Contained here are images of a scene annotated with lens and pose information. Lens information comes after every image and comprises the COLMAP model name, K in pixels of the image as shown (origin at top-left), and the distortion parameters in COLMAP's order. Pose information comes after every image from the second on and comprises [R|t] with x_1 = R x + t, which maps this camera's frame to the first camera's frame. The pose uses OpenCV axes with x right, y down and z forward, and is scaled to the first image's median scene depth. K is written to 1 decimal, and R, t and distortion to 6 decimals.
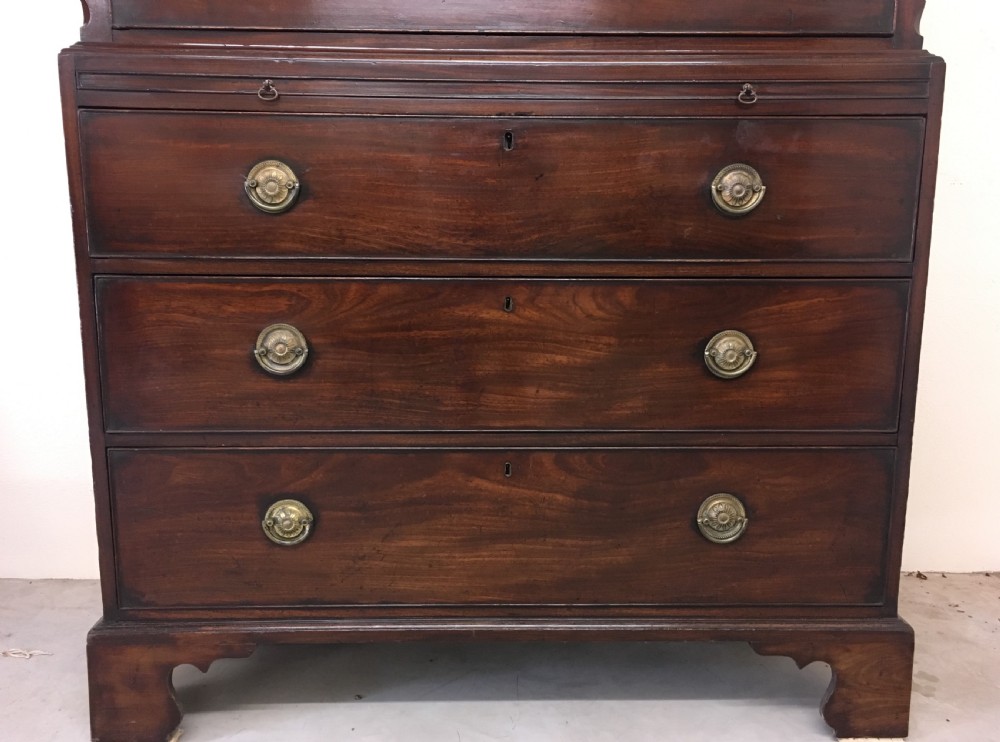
lens RADIAL K [[915.6, 0, 500.0], [0, 915.6, 371.0], [0, 0, 1]] dist [0.042597, -0.011276]
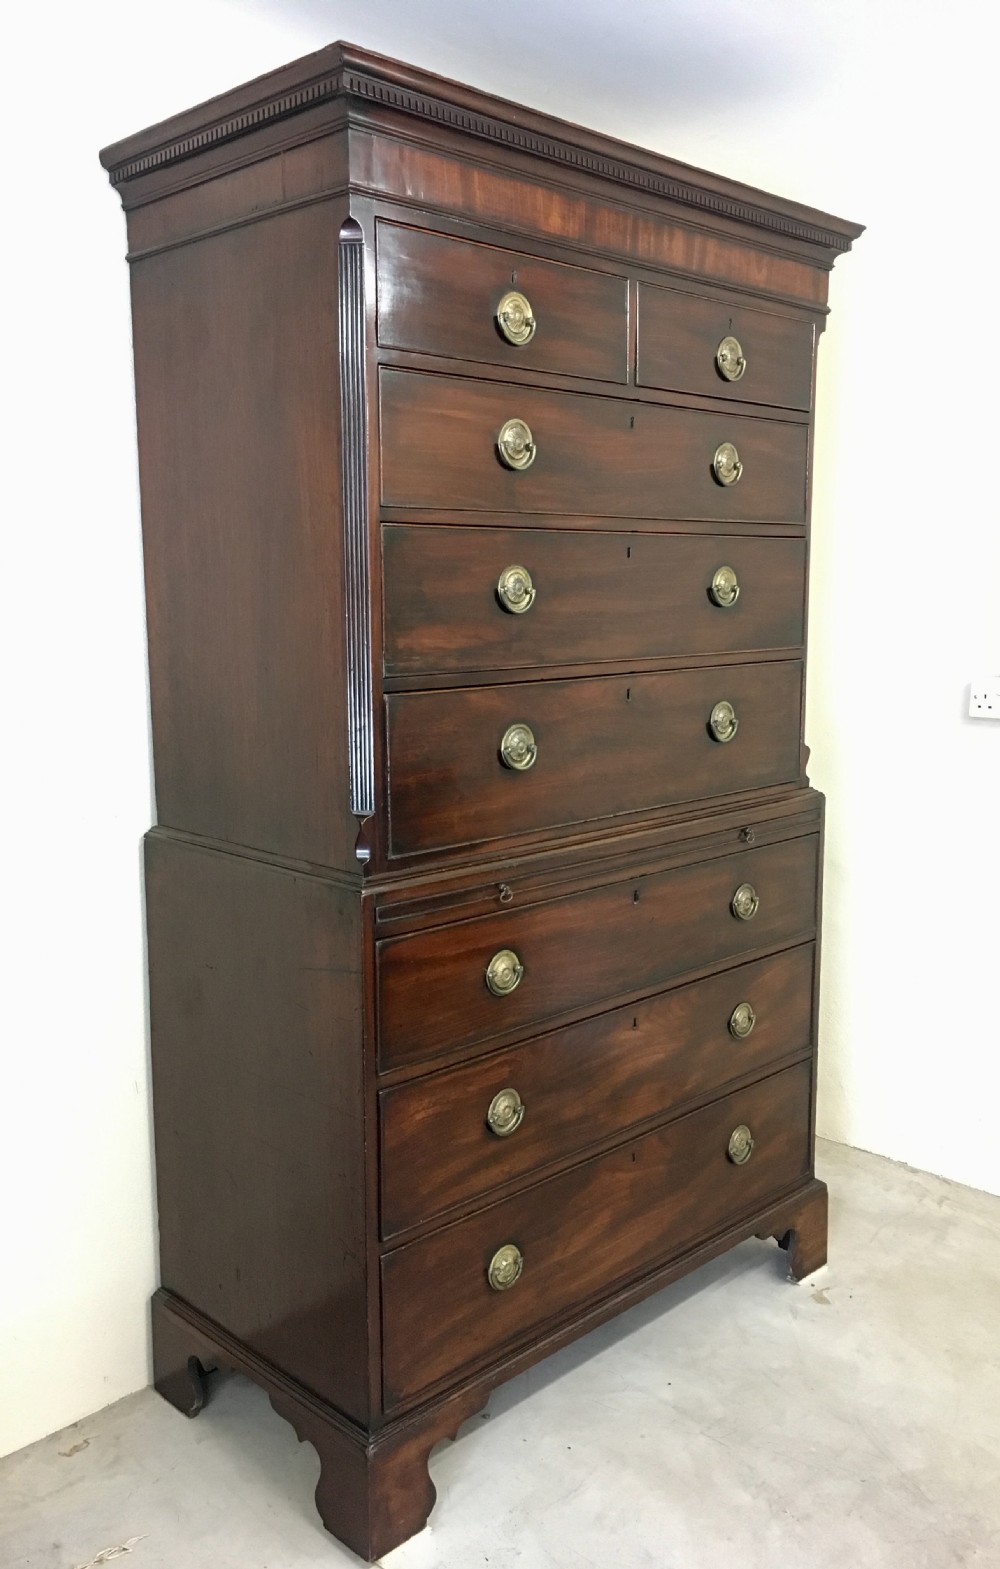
lens RADIAL K [[1322.6, 0, 495.7], [0, 1322.6, 785.5], [0, 0, 1]] dist [0.050379, -0.012581]
pose [[0.732337, -0.111401, 0.671768, -1.251400], [0.133242, 0.990900, 0.019068, -0.436746], [-0.667780, 0.075544, 0.740516, -0.201434]]
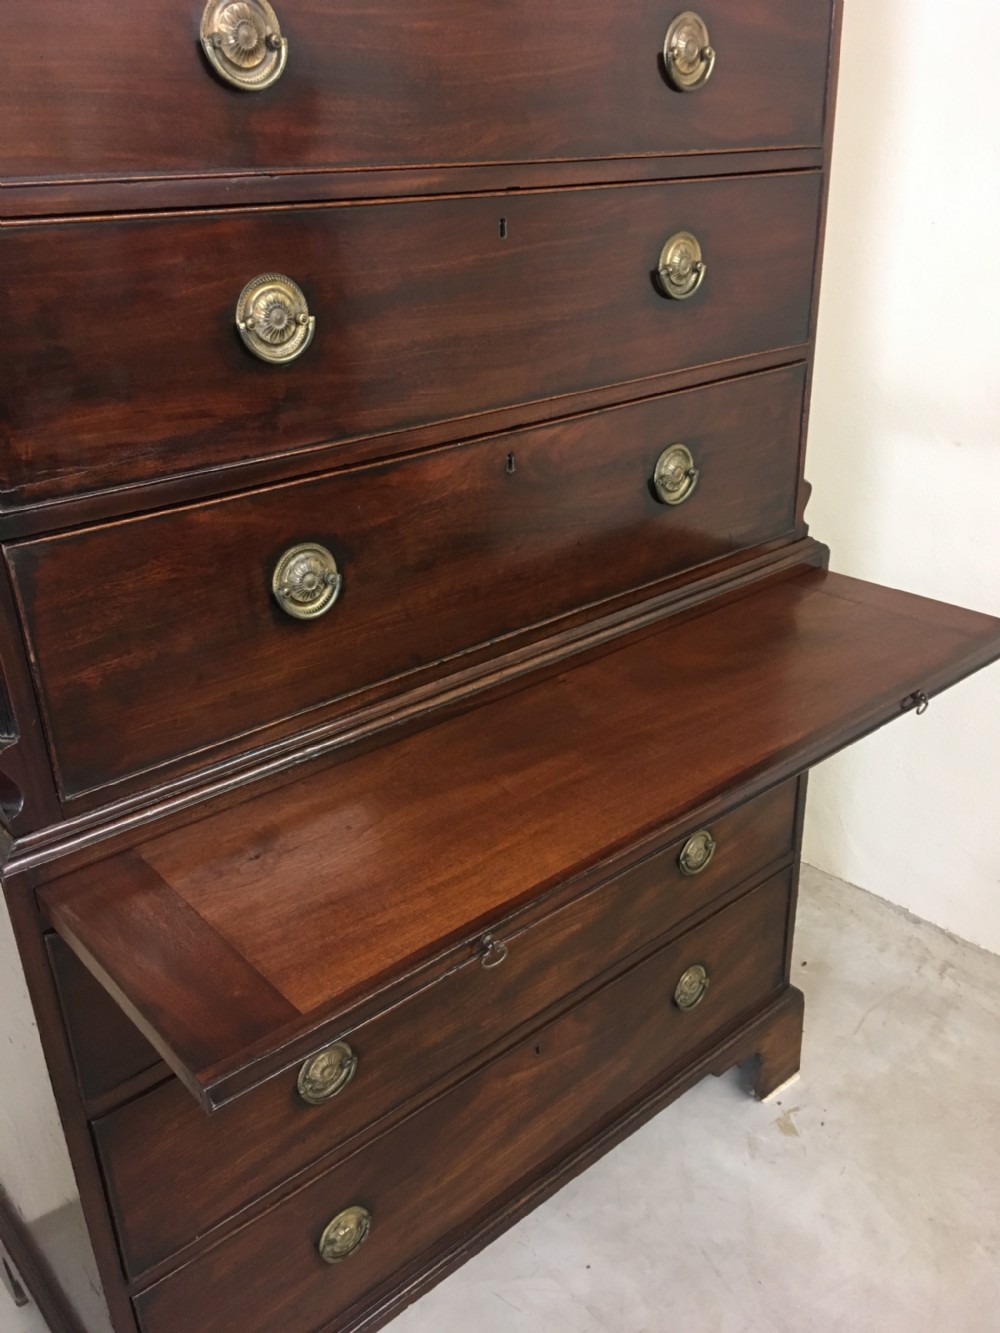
lens RADIAL K [[1128.3, 0, 500.0], [0, 1128.3, 664.5], [0, 0, 1]] dist [0.070738, -0.084156]
pose [[0.775413, -0.287822, 0.562044, -0.563032], [0.149707, 0.948496, 0.279183, -0.598543], [-0.613451, -0.132341, 0.778565, 0.183415]]
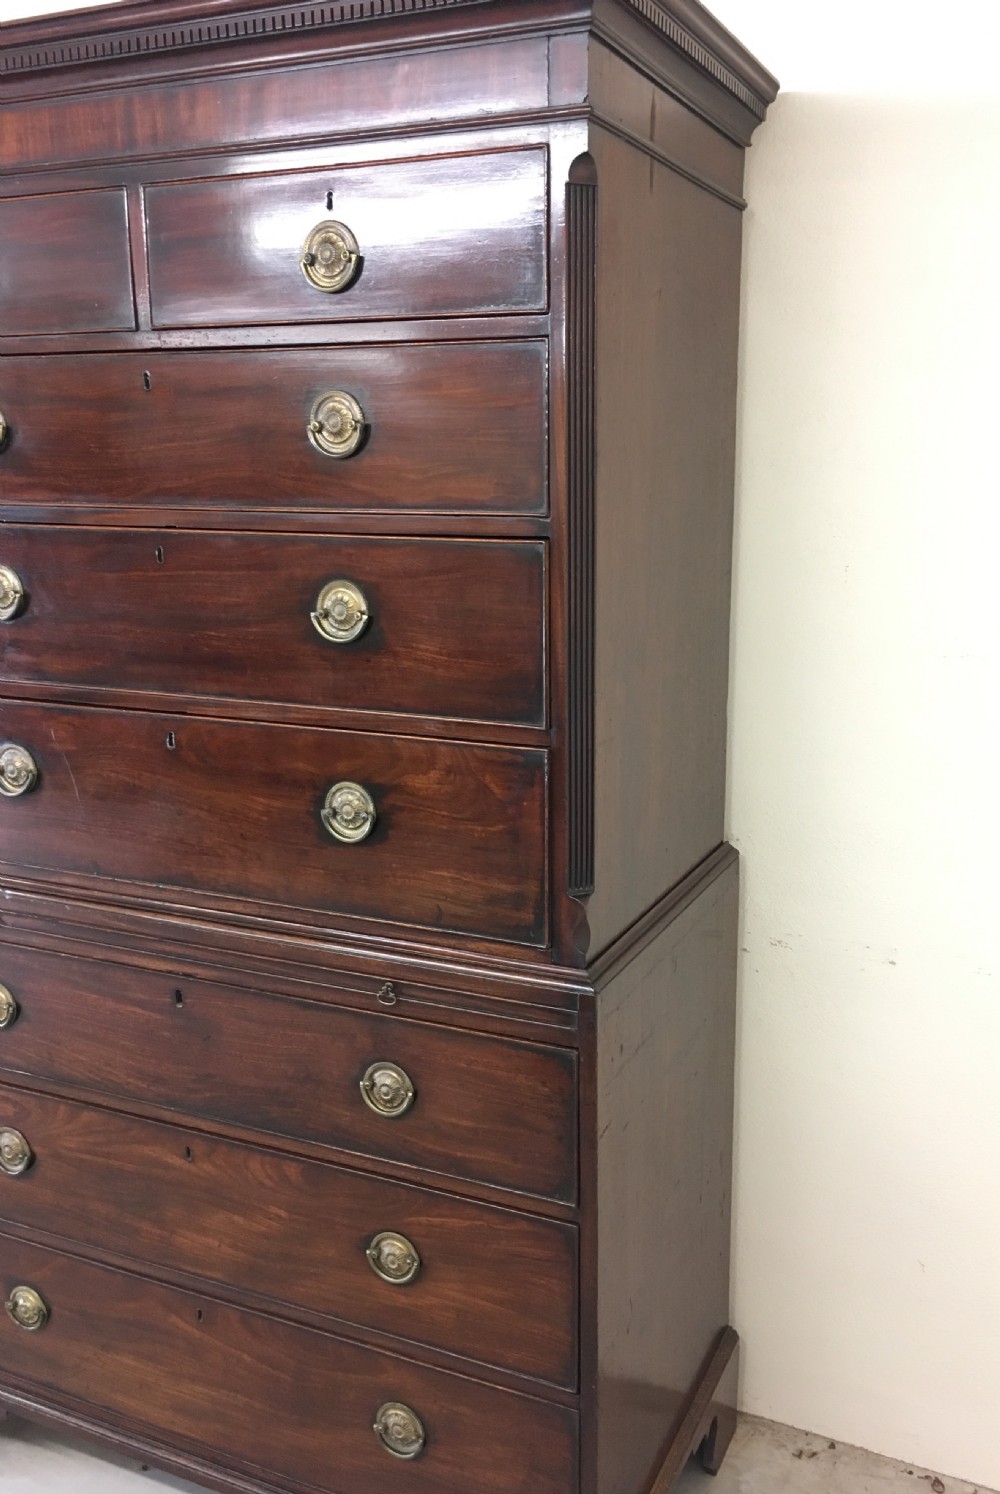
lens RADIAL K [[1314.8, 0, 555.6], [0, 1314.8, 749.9], [0, 0, 1]] dist [0.033659, 0.008767]
pose [[0.903430, 0.088351, -0.419534, 0.877105], [-0.075313, 0.996024, 0.047576, -0.575088], [0.422069, -0.011385, 0.906492, -0.080486]]
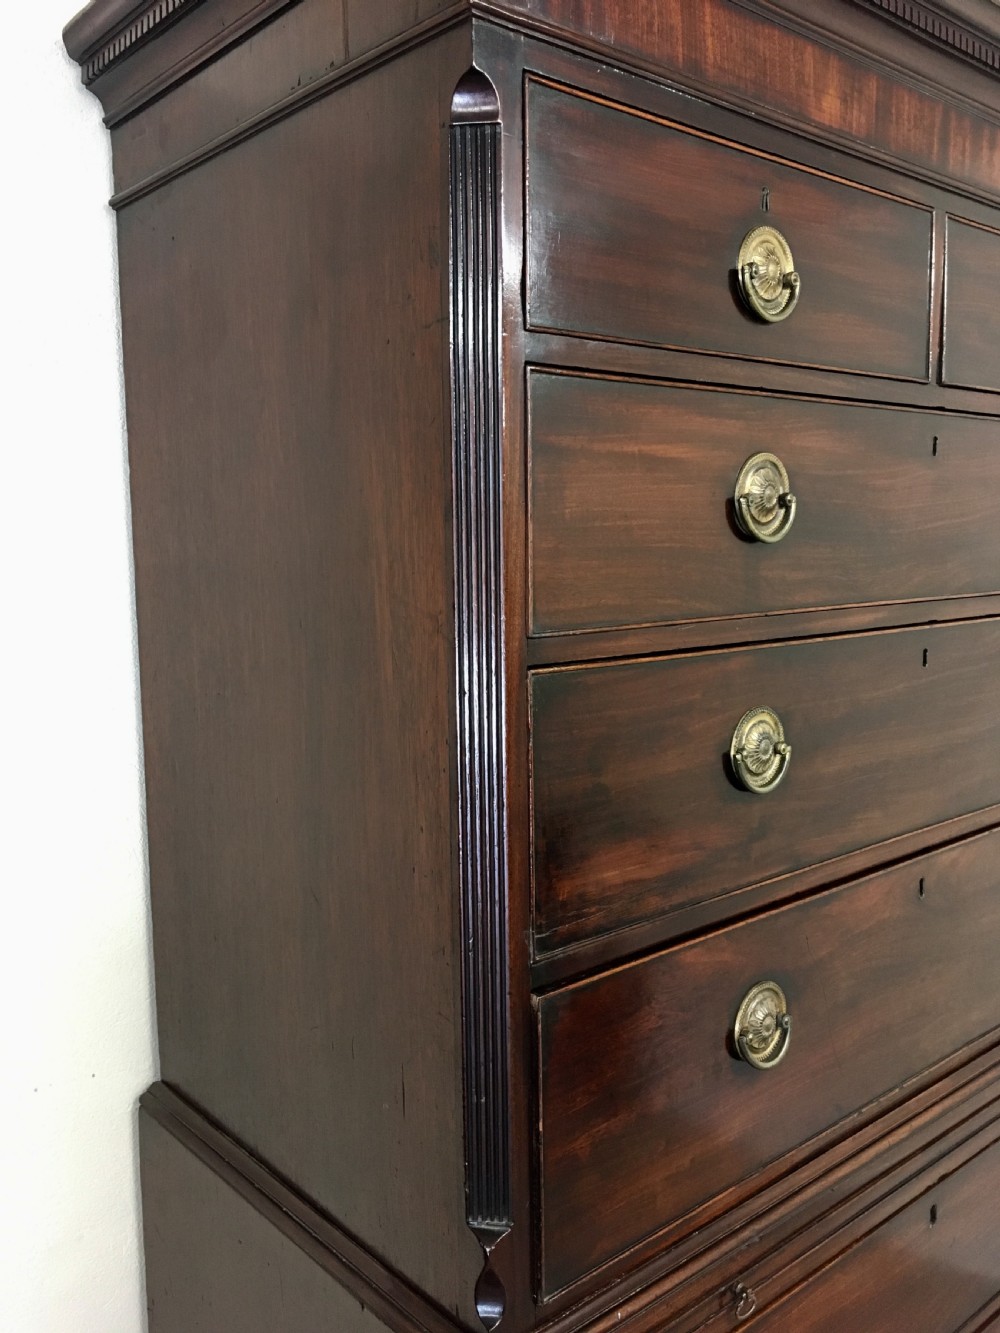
lens RADIAL K [[1128.3, 0, 500.0], [0, 1128.3, 664.5], [0, 0, 1]] dist [0.070738, -0.084156]
pose [[0.778827, -0.086019, 0.621313, -0.769643], [0.132253, 0.990803, -0.028607, -0.682766], [-0.613138, 0.104450, 0.783040, 0.413767]]
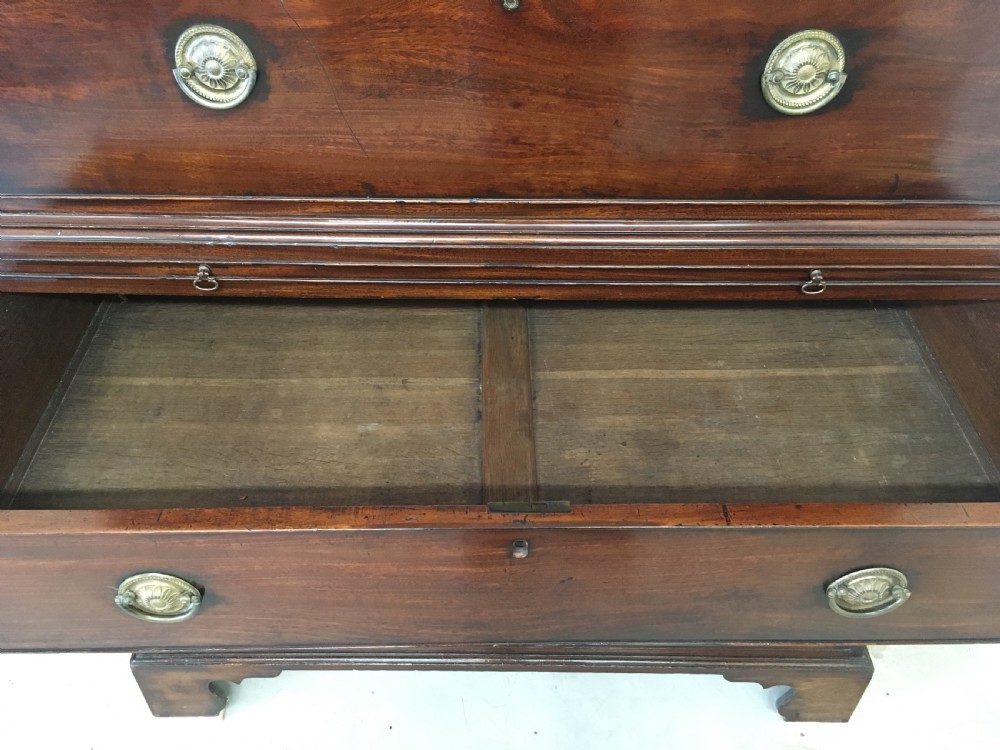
lens RADIAL K [[846.5, 0, 500.0], [0, 846.5, 375.0], [0, 0, 1]] dist [0.070738, -0.084156]
pose [[0.999521, 0.022431, -0.021309, 0.017835], [-0.008042, 0.853433, 0.521140, -0.574625], [0.029875, -0.520719, 0.853205, 0.315698]]
